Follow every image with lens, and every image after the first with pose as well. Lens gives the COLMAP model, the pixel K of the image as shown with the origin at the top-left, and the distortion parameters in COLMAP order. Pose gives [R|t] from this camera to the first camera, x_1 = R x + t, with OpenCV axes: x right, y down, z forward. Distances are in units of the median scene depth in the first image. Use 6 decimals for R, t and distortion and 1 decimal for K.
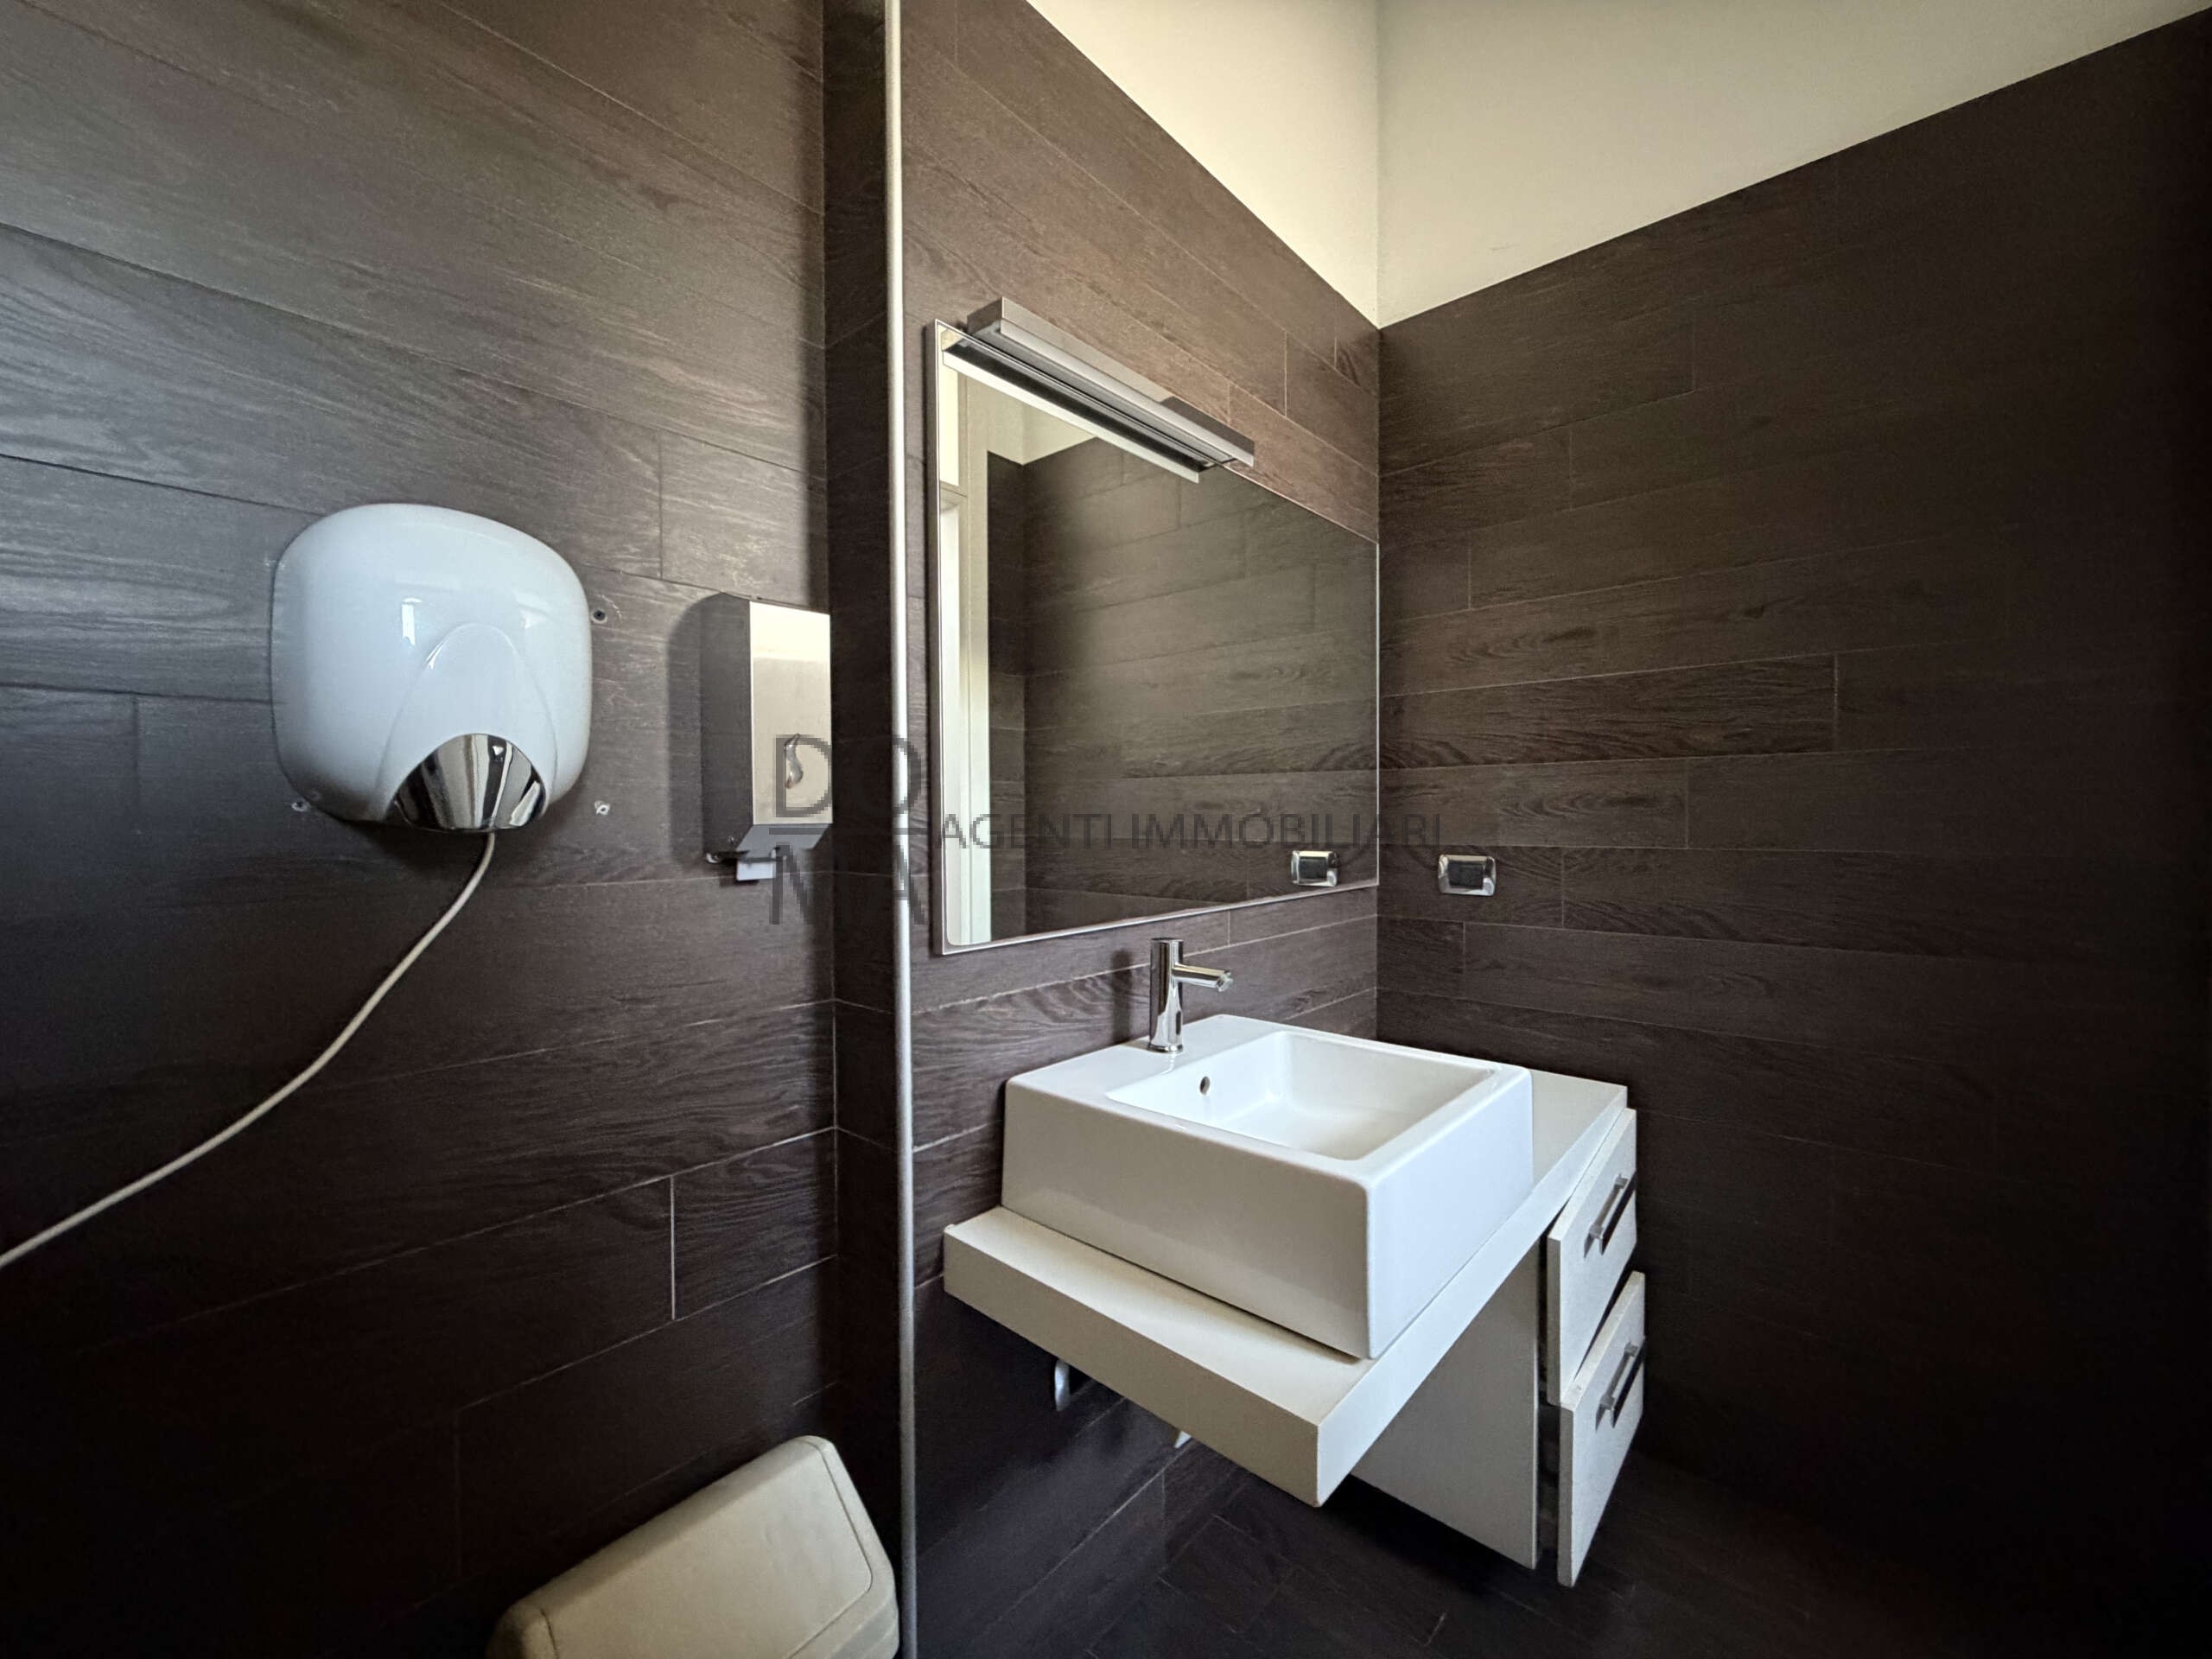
lens RADIAL K [[891.0, 0, 1103.2], [0, 891.0, 833.0], [0, 0, 1]] dist [0.005823, -0.001128]
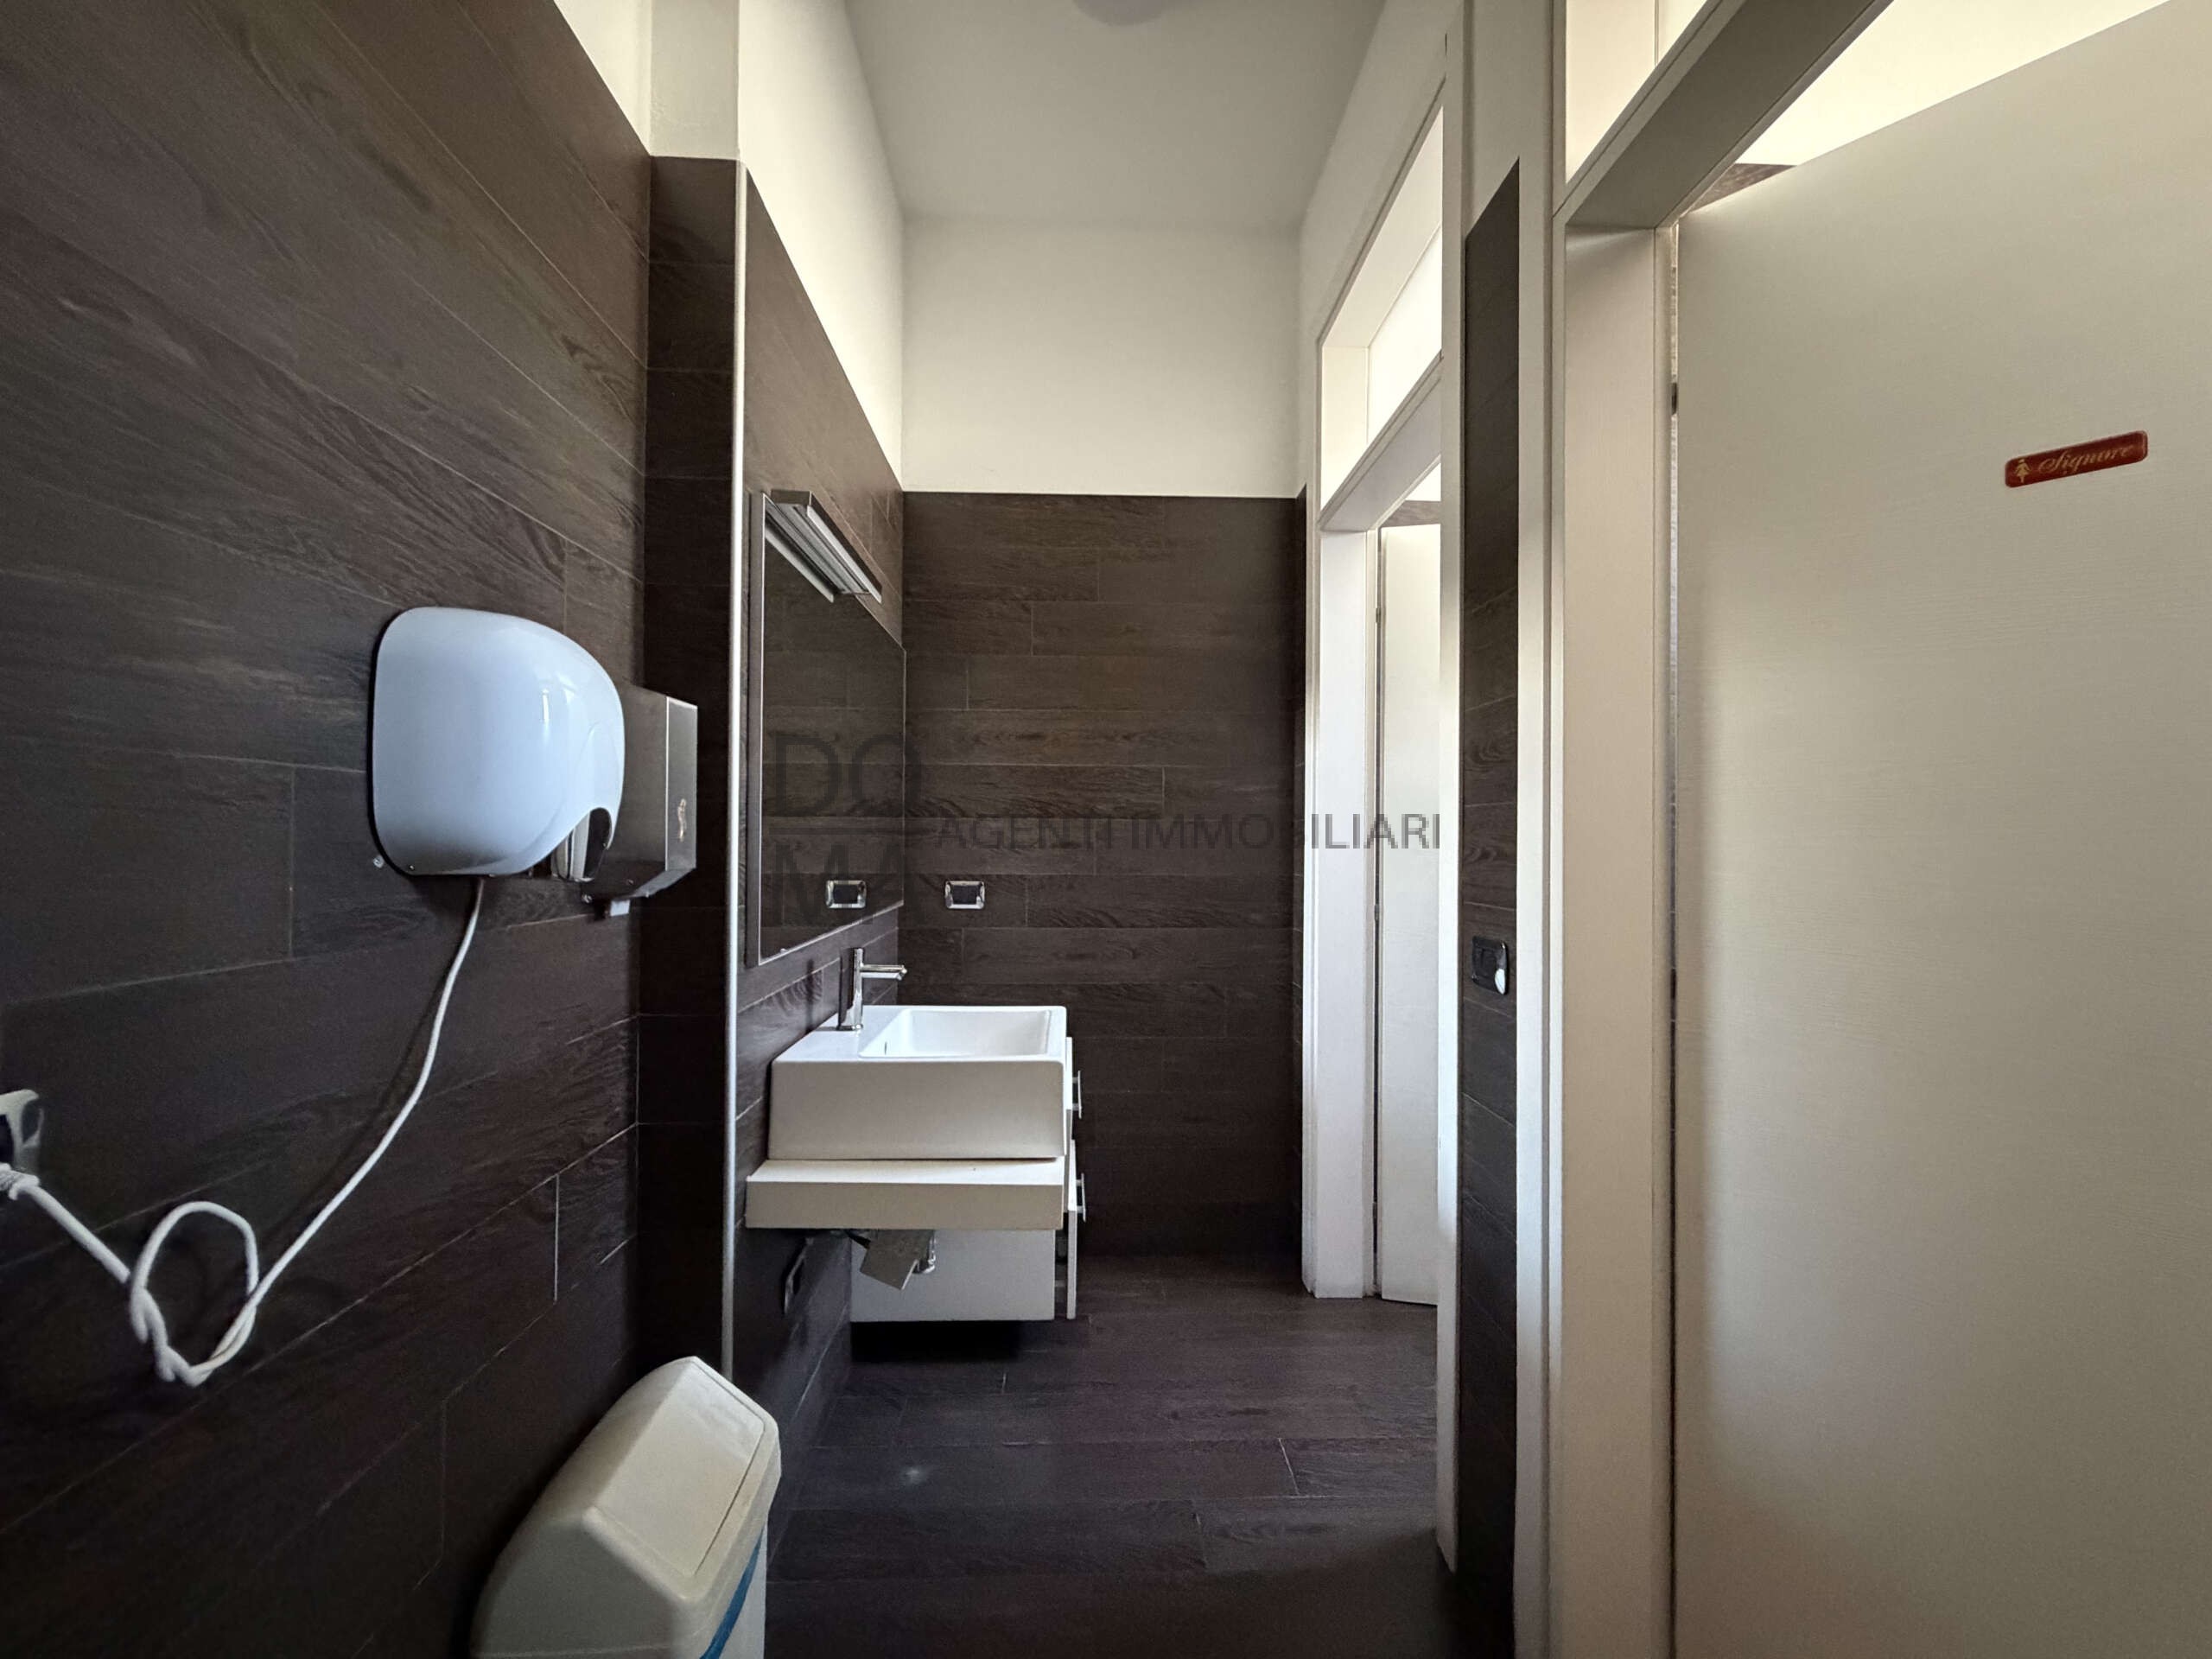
lens RADIAL K [[891.0, 0, 1104.7], [0, 891.0, 833.4], [0, 0, 1]] dist [0.005823, -0.001128]
pose [[0.719867, 0.015112, 0.693947, -0.600999], [0.002959, 0.999687, -0.024839, -0.020861], [-0.694106, 0.019934, 0.719597, -0.256812]]
